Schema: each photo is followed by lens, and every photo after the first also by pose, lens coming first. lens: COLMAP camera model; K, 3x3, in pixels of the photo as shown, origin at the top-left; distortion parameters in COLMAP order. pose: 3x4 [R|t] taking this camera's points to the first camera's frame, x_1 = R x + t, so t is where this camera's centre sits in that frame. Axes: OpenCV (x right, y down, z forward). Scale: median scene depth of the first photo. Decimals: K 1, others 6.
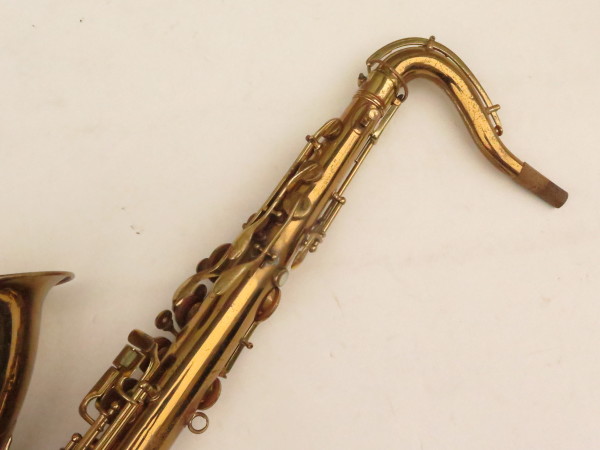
lens RADIAL K [[722.4, 0, 297.2], [0, 722.4, 222.4], [0, 0, 1]] dist [-0.068037, 0.000000]
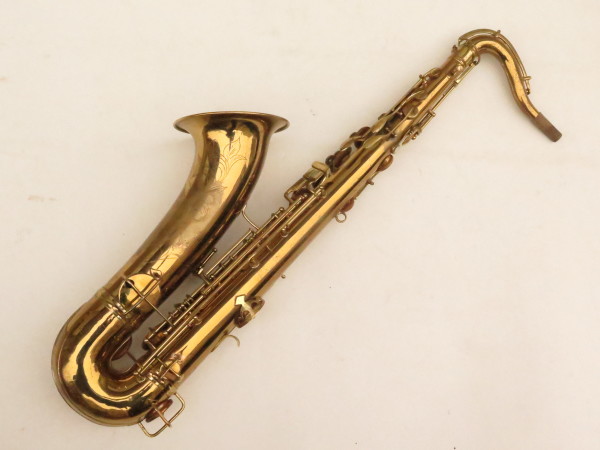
lens RADIAL K [[713.4, 0, 304.4], [0, 713.4, 226.4], [0, 0, 1]] dist [-0.039691, 0.000000]
pose [[0.986783, 0.161993, -0.004080, -0.199078], [-0.161639, 0.985783, 0.045884, 0.211694], [0.011455, -0.044618, 0.998938, -0.759228]]
